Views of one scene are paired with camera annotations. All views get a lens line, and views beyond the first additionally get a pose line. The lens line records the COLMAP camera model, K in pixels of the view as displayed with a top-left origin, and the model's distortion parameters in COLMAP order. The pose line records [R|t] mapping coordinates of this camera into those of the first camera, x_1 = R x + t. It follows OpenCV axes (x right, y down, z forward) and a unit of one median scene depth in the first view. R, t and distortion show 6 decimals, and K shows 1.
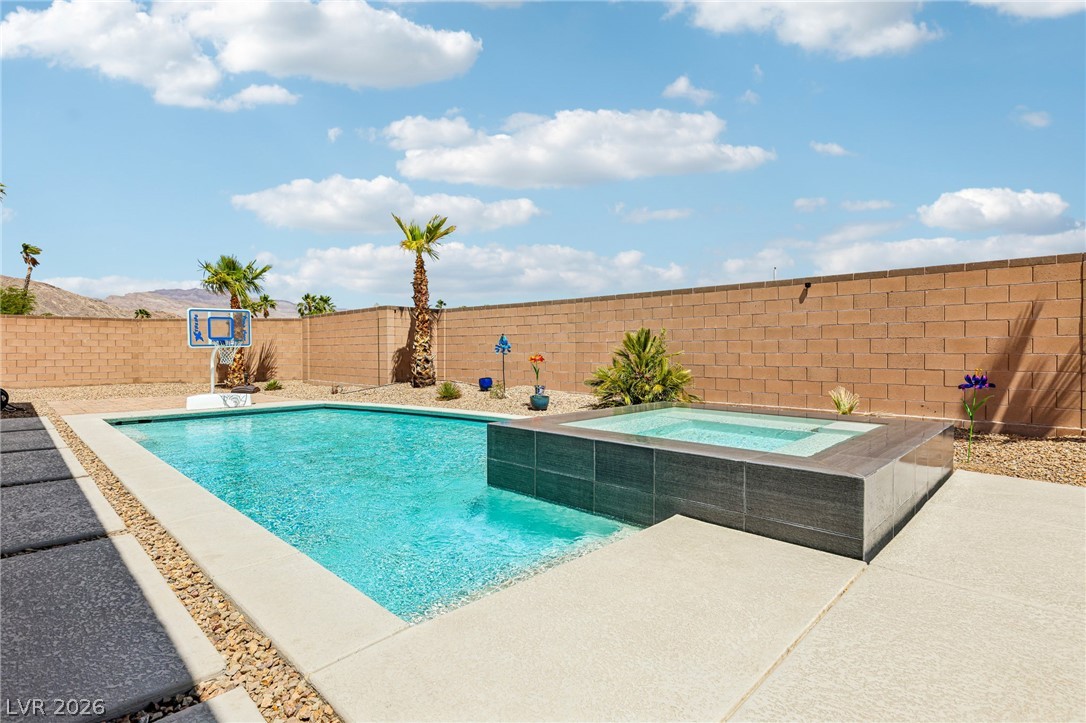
lens RADIAL K [[542.1, 0, 550.5], [0, 542.1, 357.0], [0, 0, 1]] dist [0.004326, -0.000026]
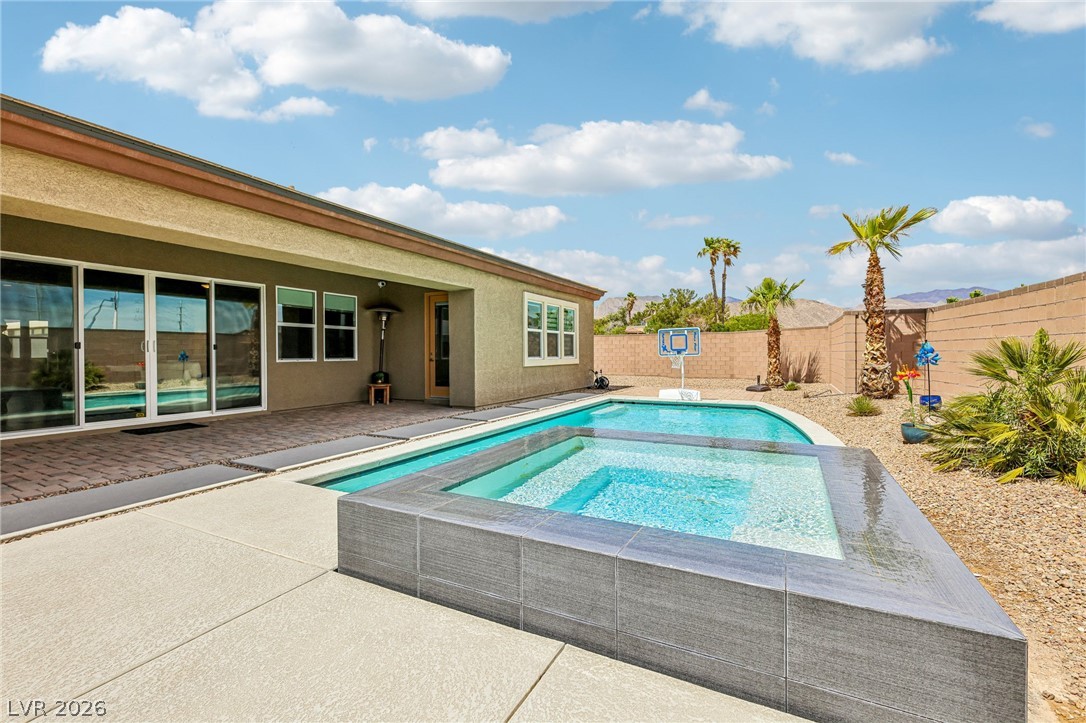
lens RADIAL K [[483.0, 0, 542.8], [0, 483.0, 358.5], [0, 0, 1]] dist [0.002978, 0.001757]
pose [[0.277589, 0.013303, -0.960608, 0.378180], [-0.005529, 0.999910, 0.012249, -0.019431], [0.960684, 0.001911, 0.277638, 0.255152]]
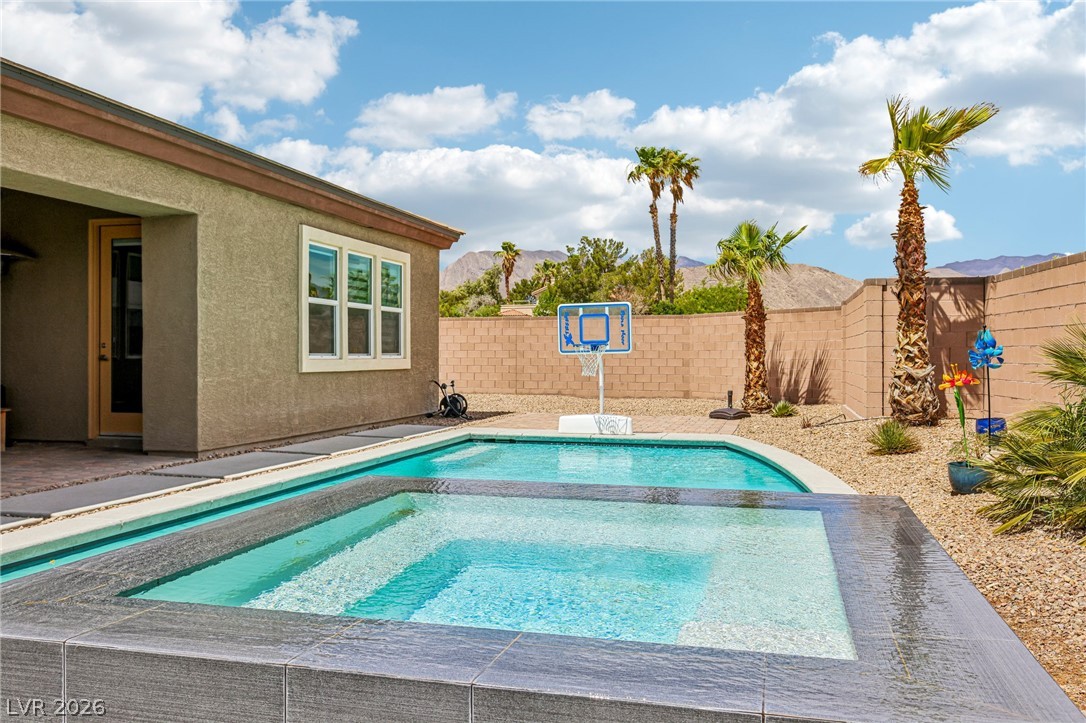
lens RADIAL K [[916.8, 0, 553.6], [0, 916.8, 359.2], [0, 0, 1]] dist [0.006086, -0.005283]
pose [[0.487680, 0.007137, -0.872993, 0.379620], [-0.011571, 0.999932, 0.001711, -0.009456], [0.872946, 0.009267, 0.487729, 0.256618]]
